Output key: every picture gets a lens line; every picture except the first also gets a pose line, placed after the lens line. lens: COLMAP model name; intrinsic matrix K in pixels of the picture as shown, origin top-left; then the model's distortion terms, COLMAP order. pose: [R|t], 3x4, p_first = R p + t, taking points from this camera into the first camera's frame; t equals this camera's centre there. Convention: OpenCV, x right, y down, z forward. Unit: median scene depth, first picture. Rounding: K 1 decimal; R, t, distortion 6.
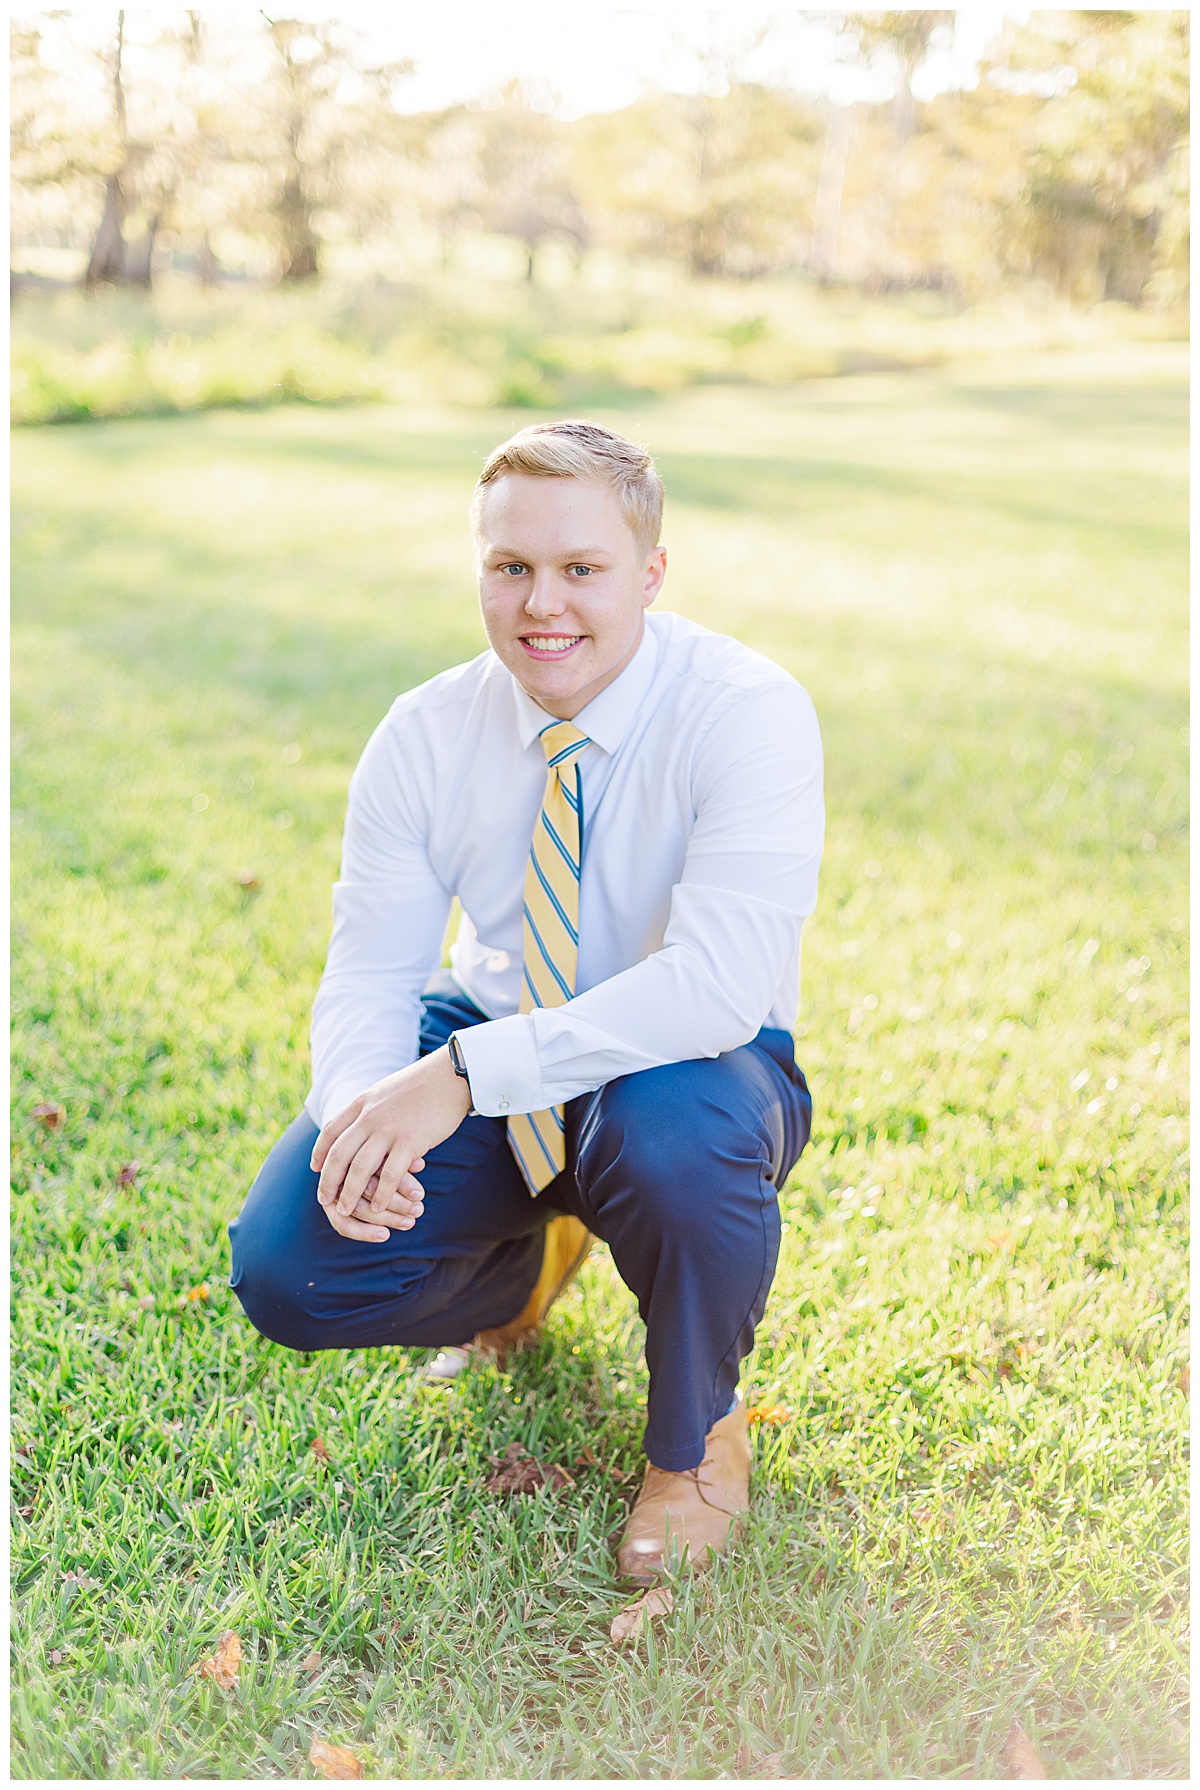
lens RADIAL K [[2530.8, 0, 600.0], [0, 2530.8, 895.0], [0, 0, 1]] dist [0.006681, 0.025369]
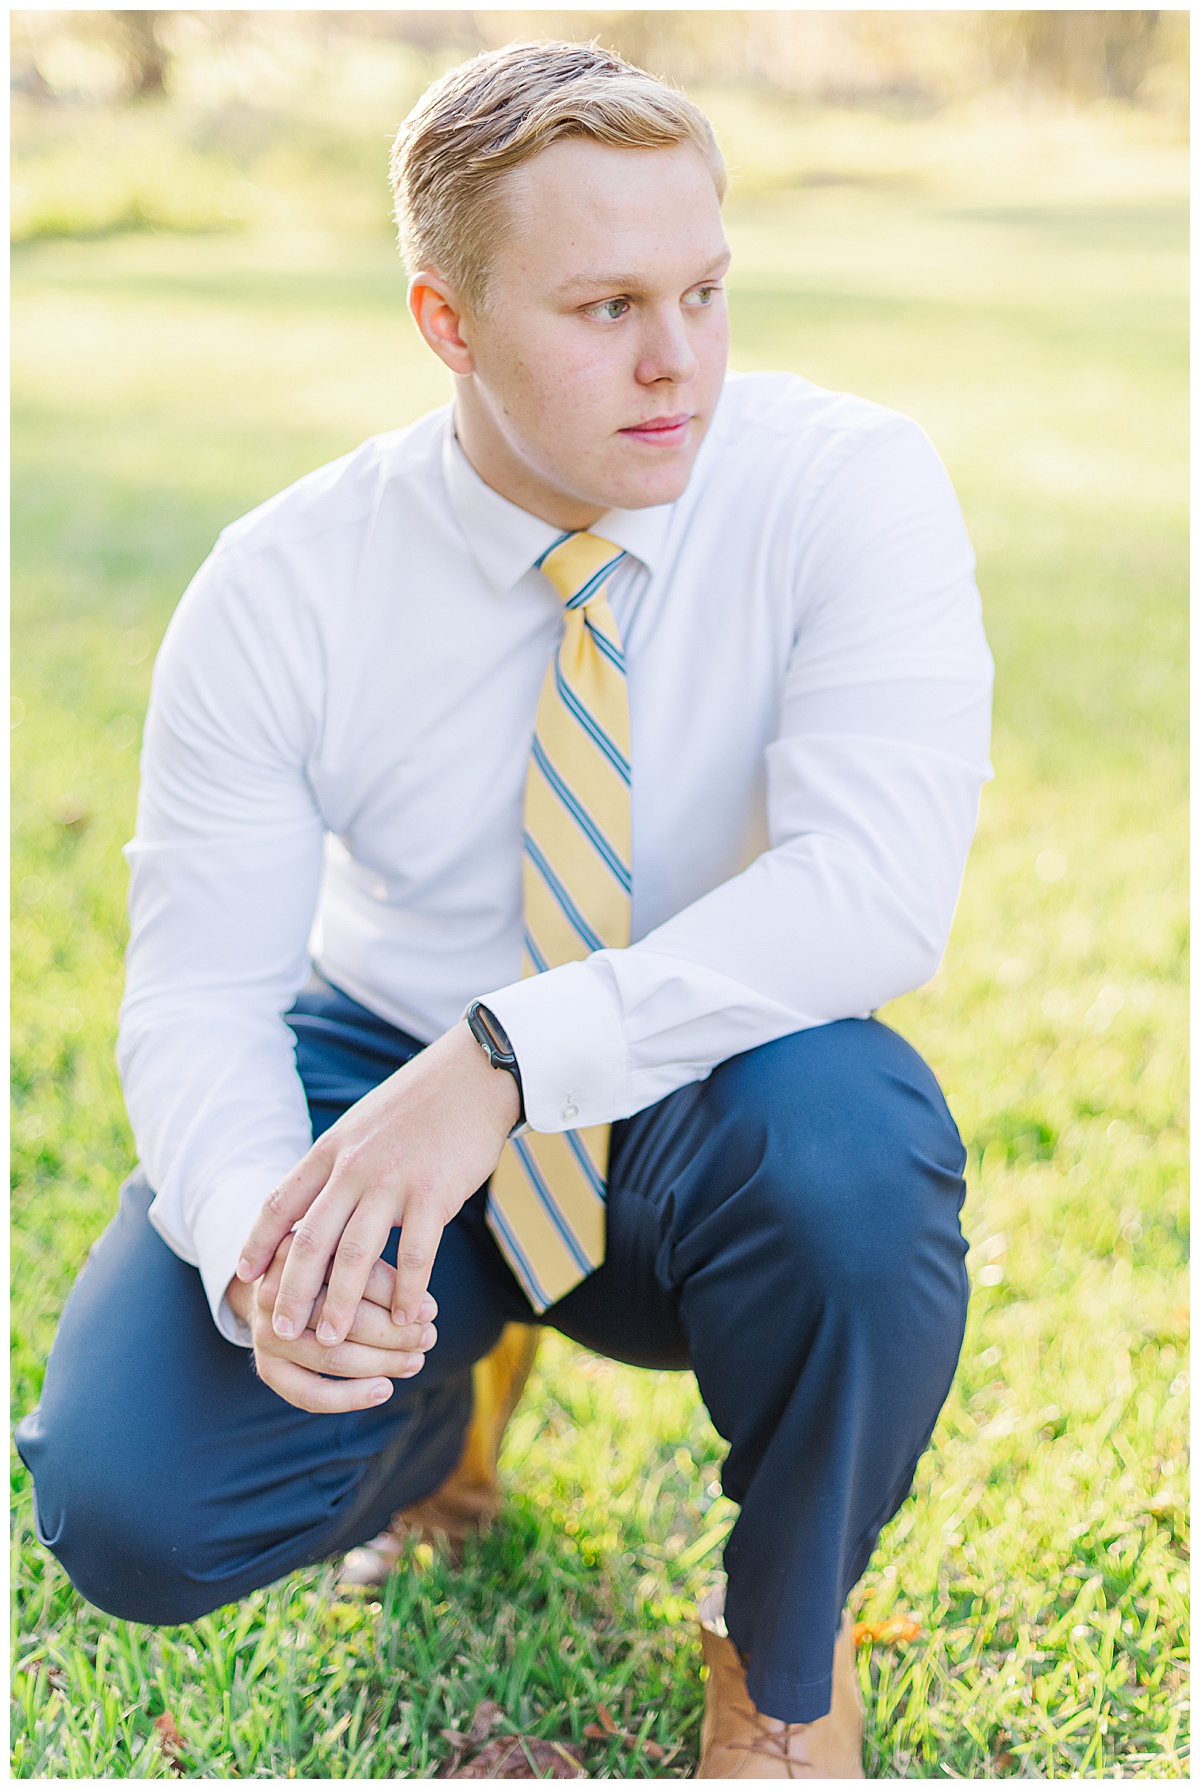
lens RADIAL K [[2529.3, 0, 600.0], [0, 2529.3, 894.5], [0, 0, 1]] dist [0.006681, 0.025369]
pose [[0.998750, -0.033991, 0.036639, -0.021072], [0.033013, 0.999090, 0.026990, 0.002765], [-0.037523, -0.025747, 0.998964, 0.375530]]
